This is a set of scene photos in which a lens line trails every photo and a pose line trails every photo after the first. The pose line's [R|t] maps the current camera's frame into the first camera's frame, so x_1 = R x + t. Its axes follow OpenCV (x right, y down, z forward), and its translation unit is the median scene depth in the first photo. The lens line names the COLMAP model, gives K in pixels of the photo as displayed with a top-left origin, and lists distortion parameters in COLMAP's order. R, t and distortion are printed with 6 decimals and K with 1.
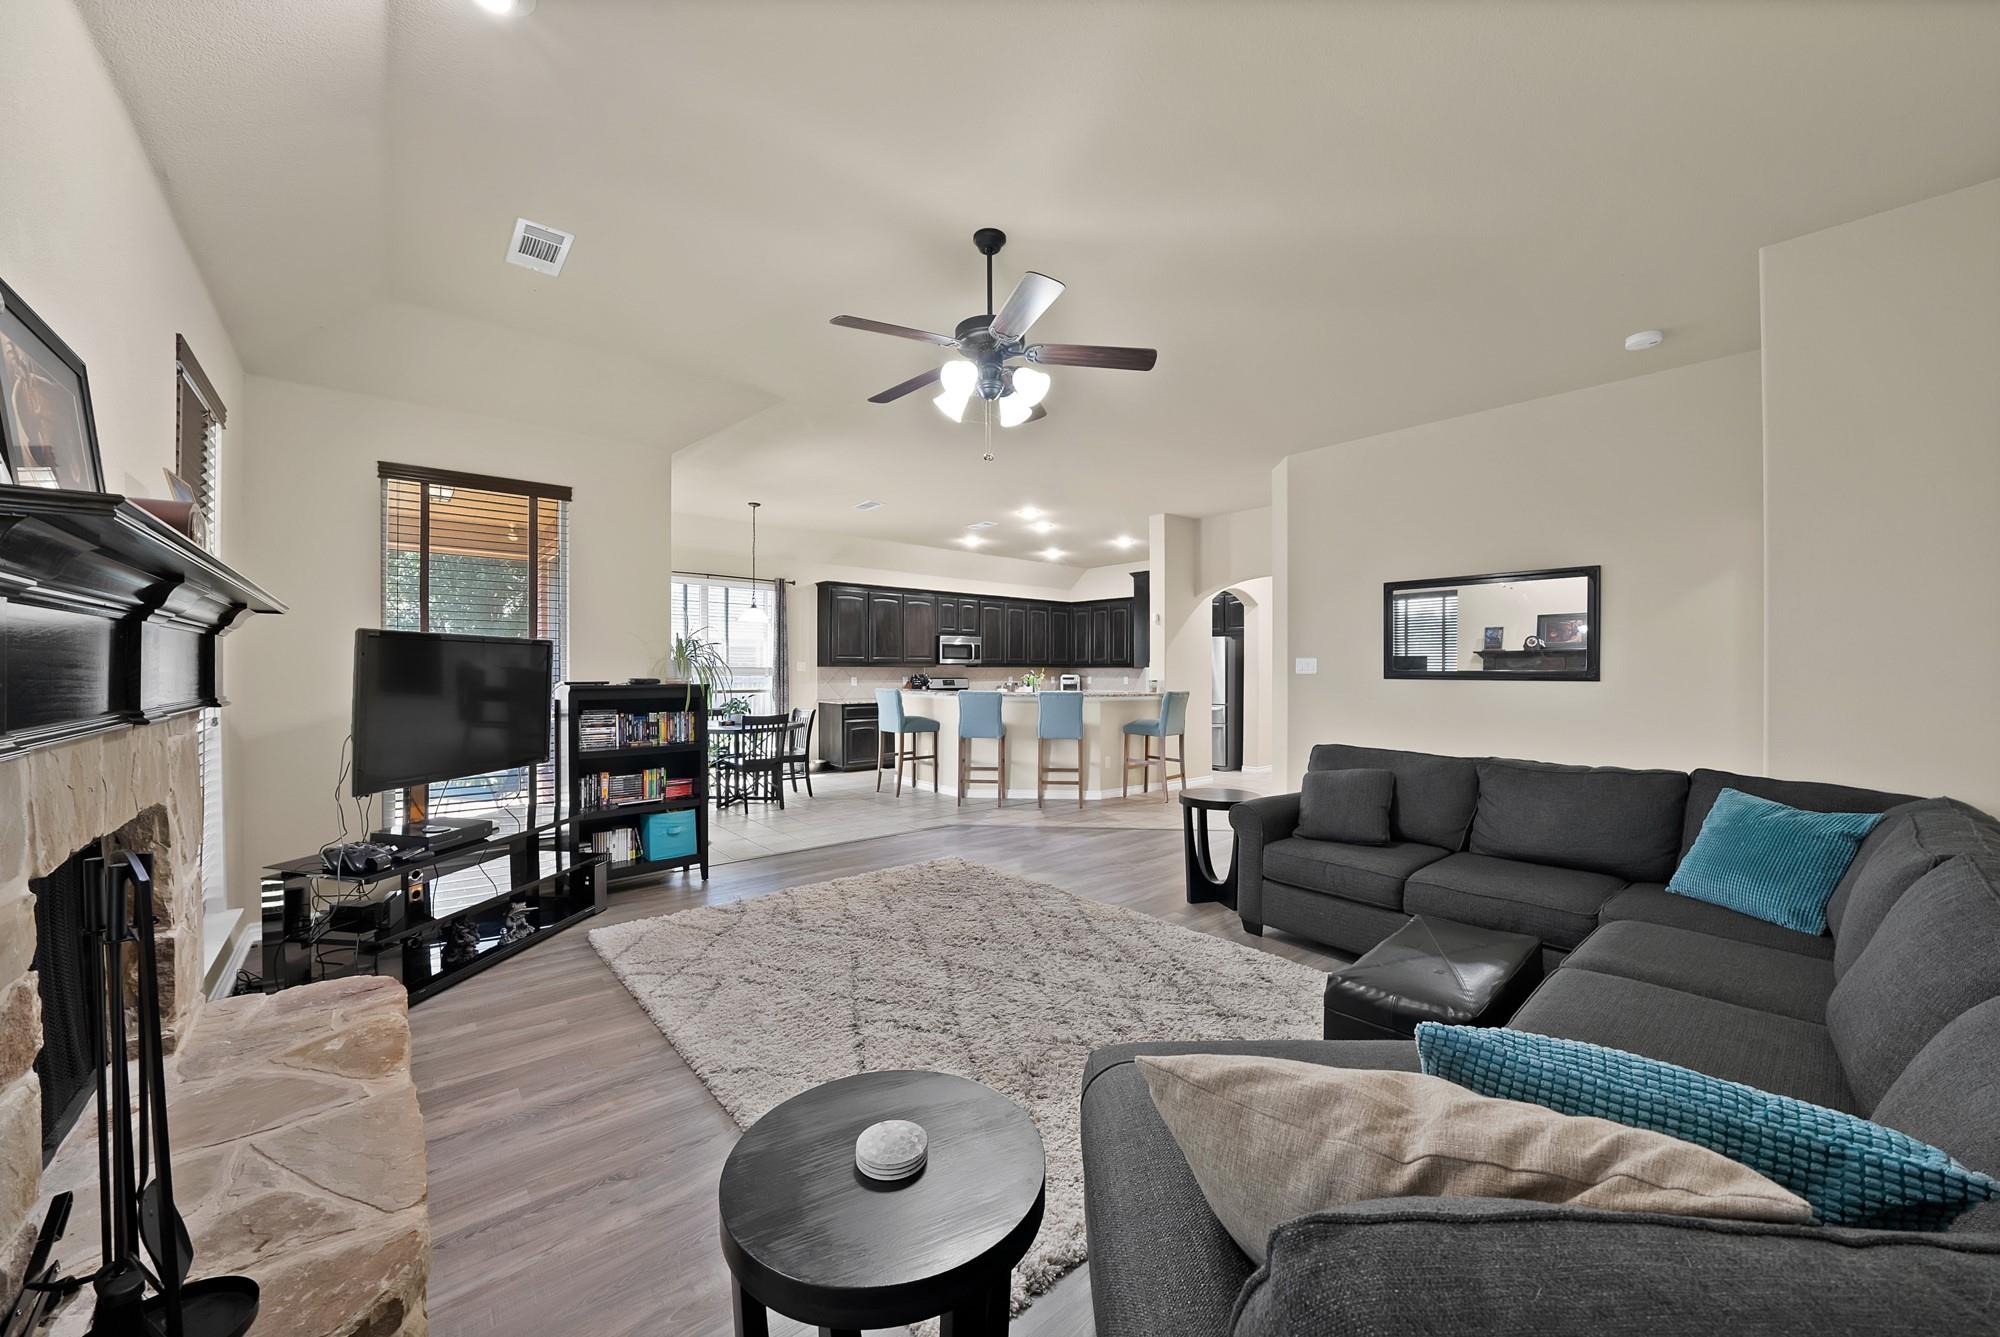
lens RADIAL K [[720.7, 0, 987.2], [0, 720.7, 668.7], [0, 0, 1]] dist [-0.000836, -0.000016]
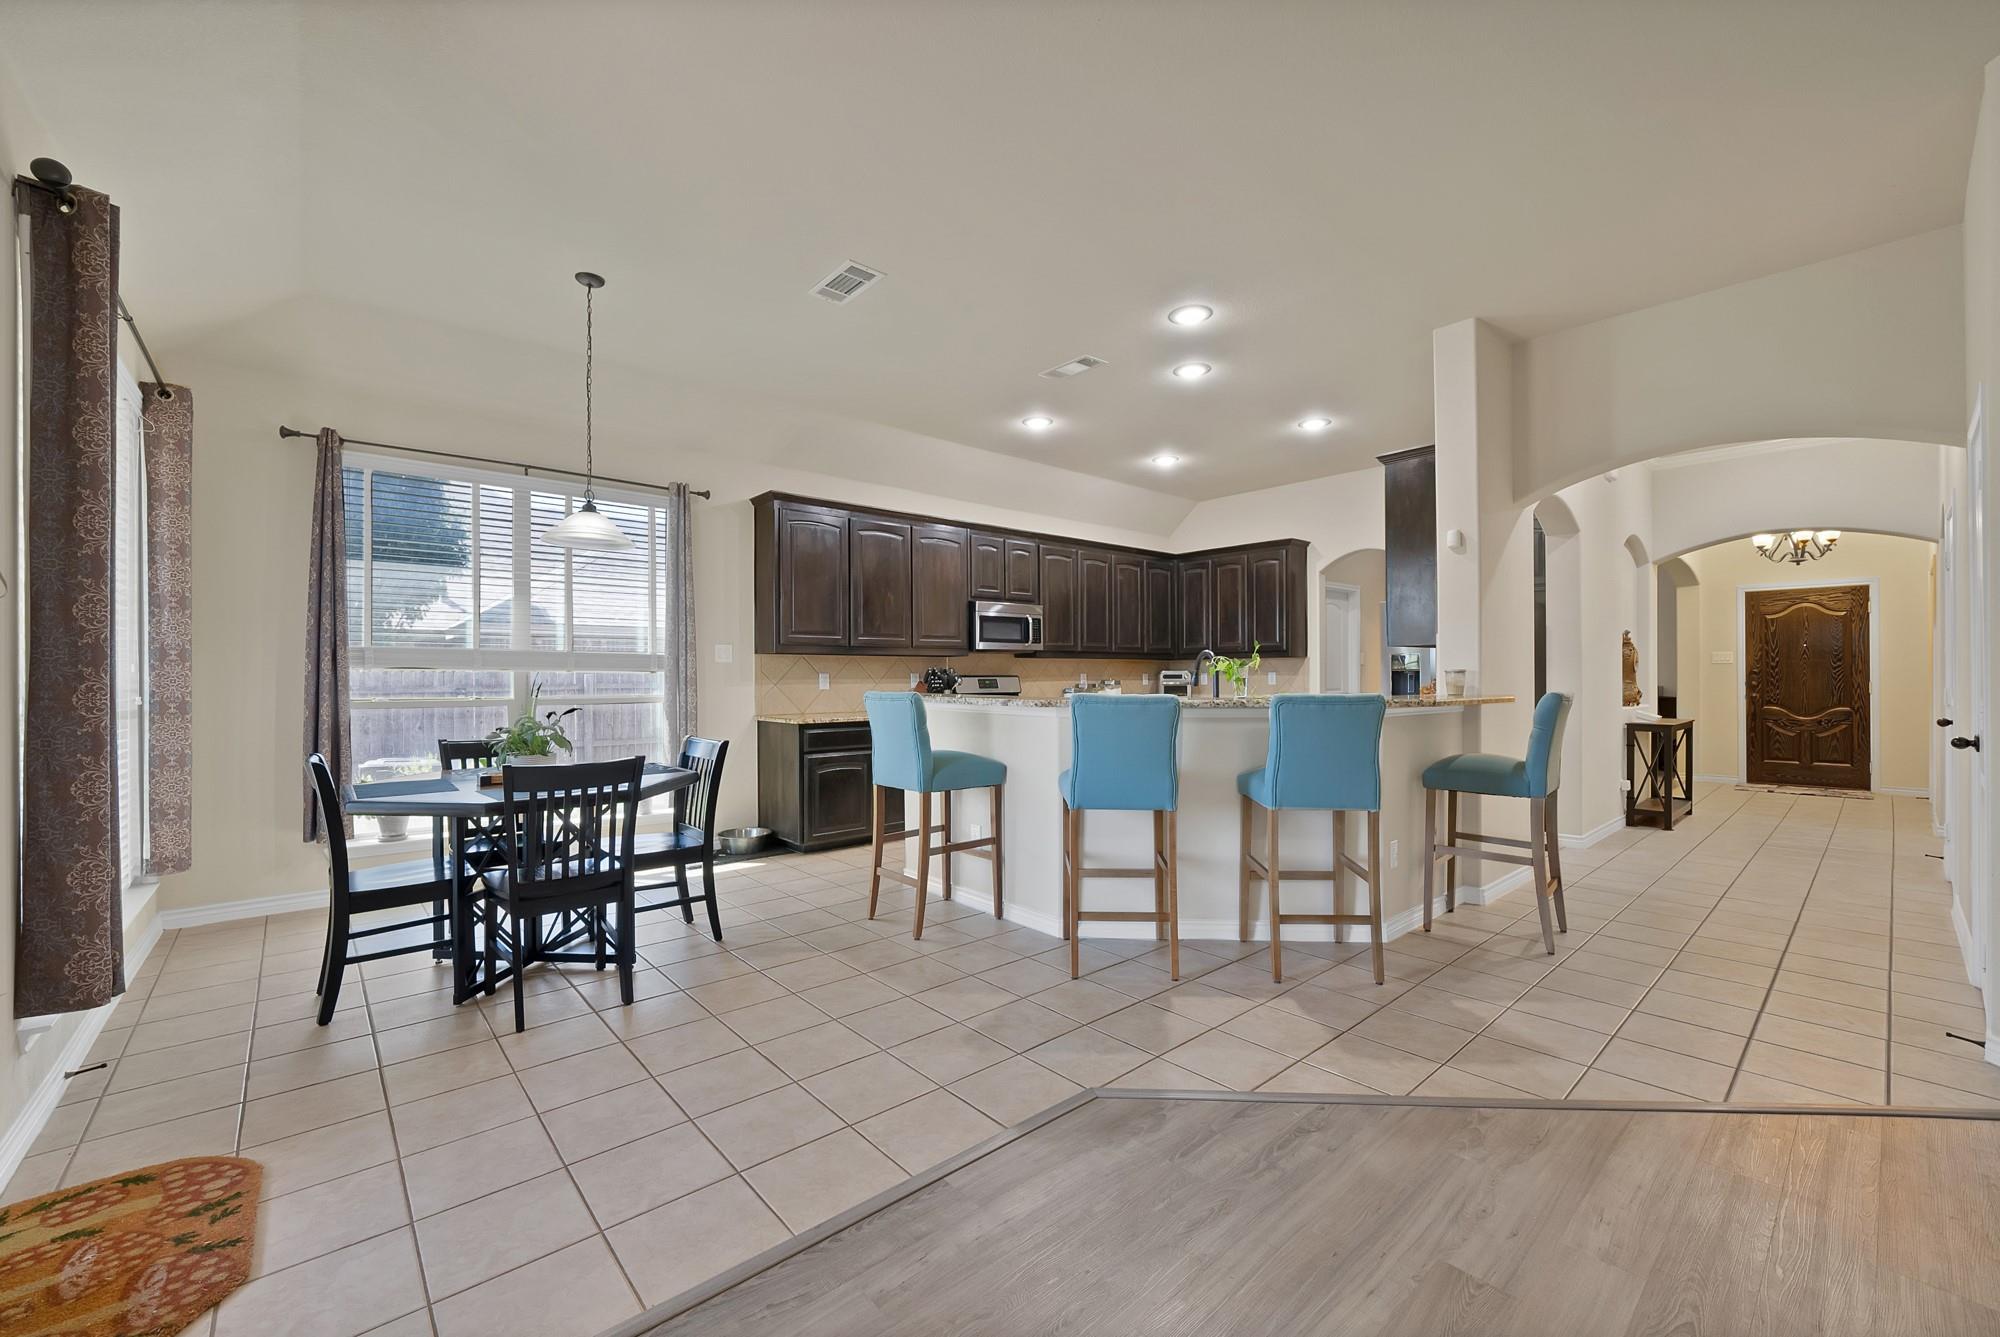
lens RADIAL K [[785.4, 0, 1004.9], [0, 785.4, 670.2], [0, 0, 1]] dist [0.000379, 0.000104]
pose [[0.999426, -0.006259, 0.033300, -0.069835], [0.006421, 0.999968, -0.004774, 0.013572], [-0.033269, 0.004985, 0.999434, 0.417633]]
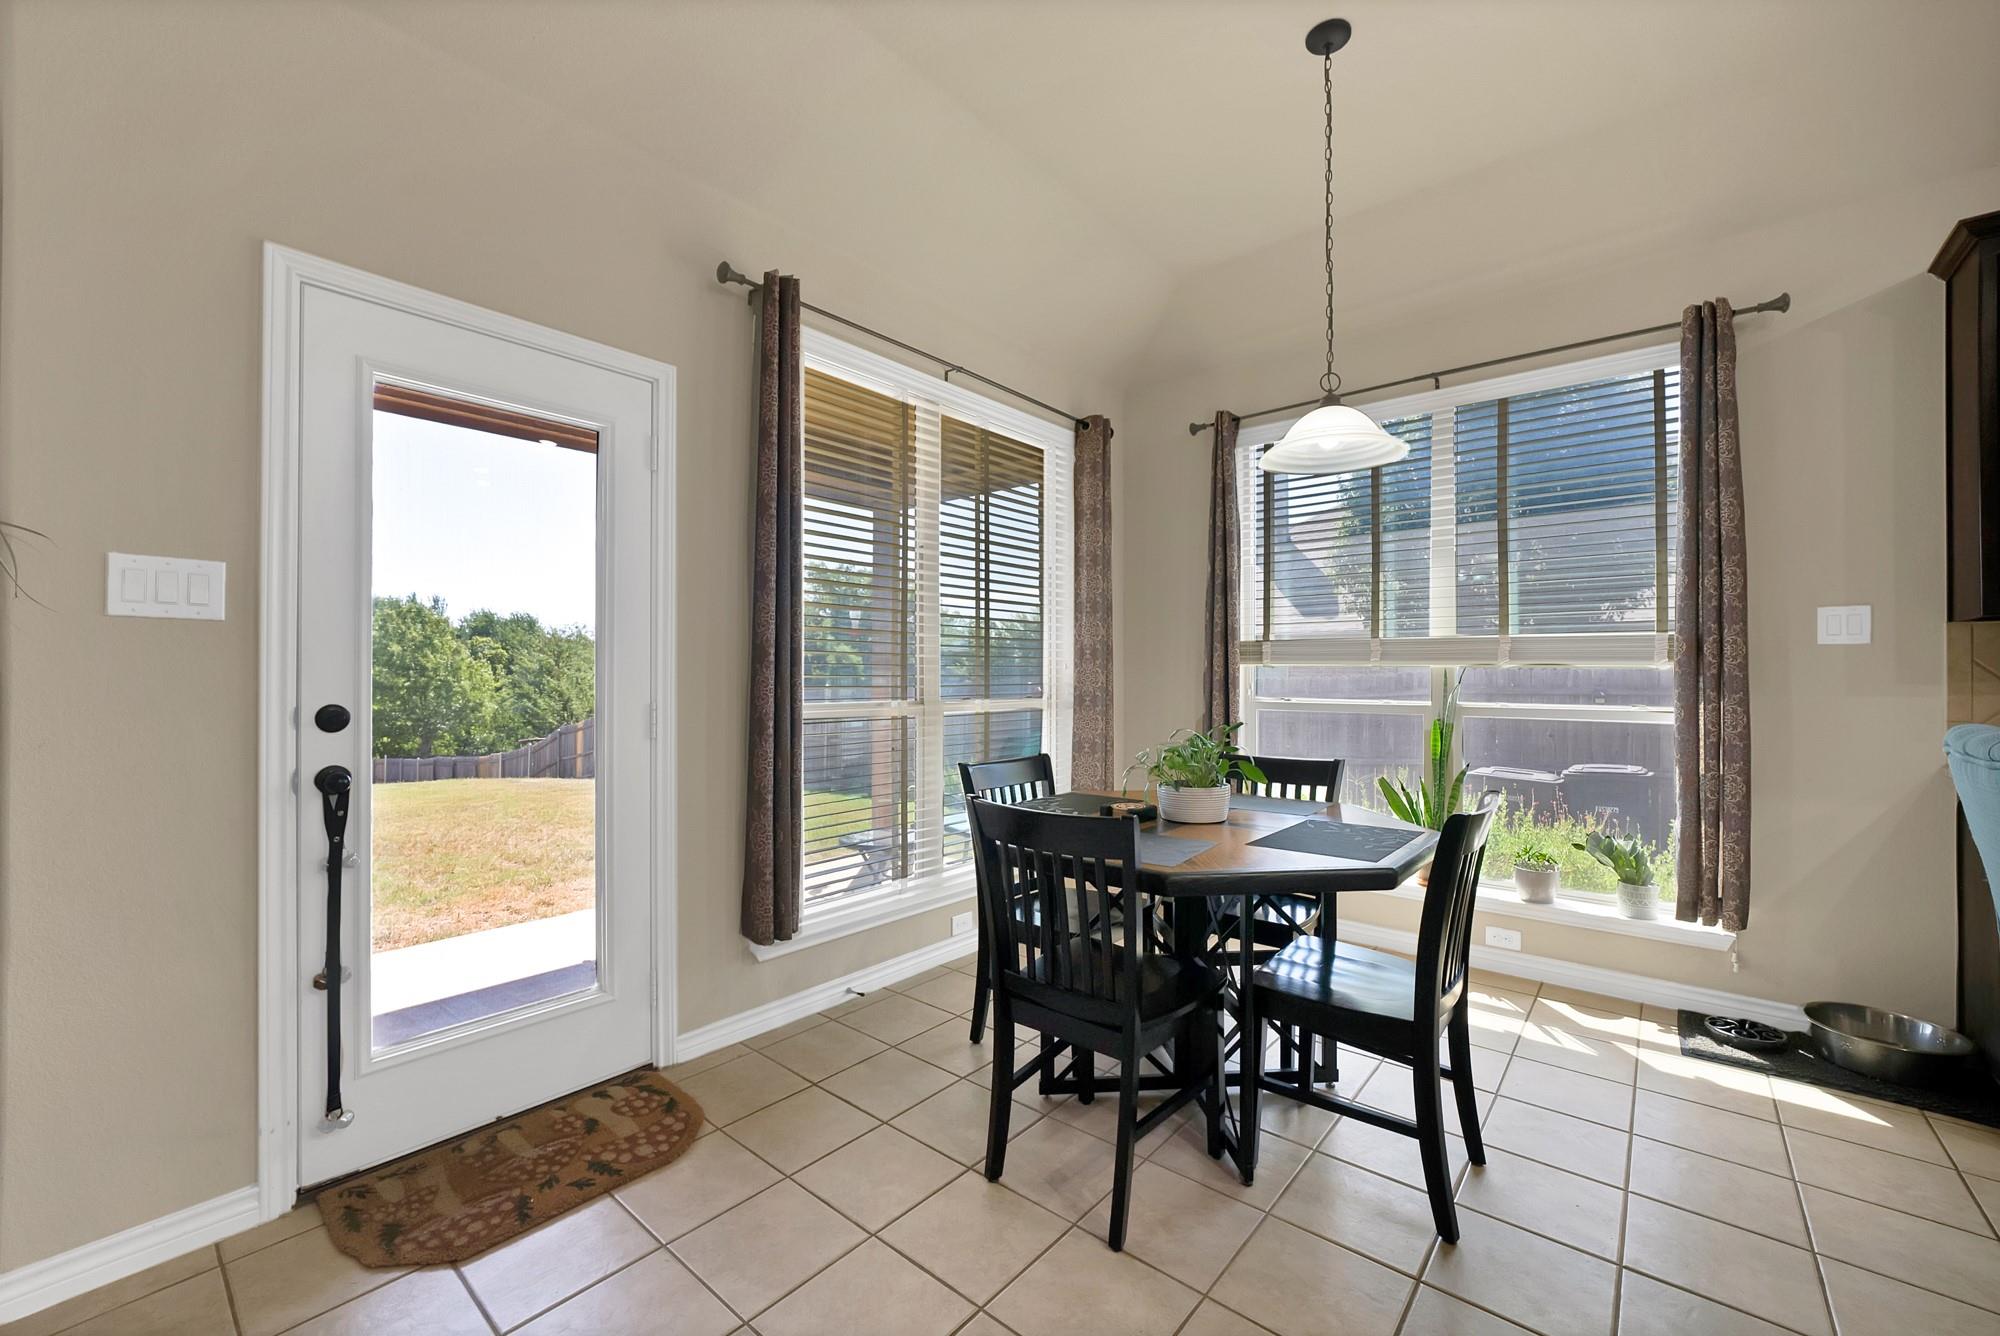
lens RADIAL K [[806.0, 0, 1000.0], [0, 806.0, 668.0], [0, 0, 1]] dist [-0.000255, 0.000016]
pose [[0.171985, -0.011270, -0.985035, -0.033697], [-0.001480, 0.999930, -0.011699, 0.014963], [0.985098, 0.003470, 0.171957, 0.677499]]
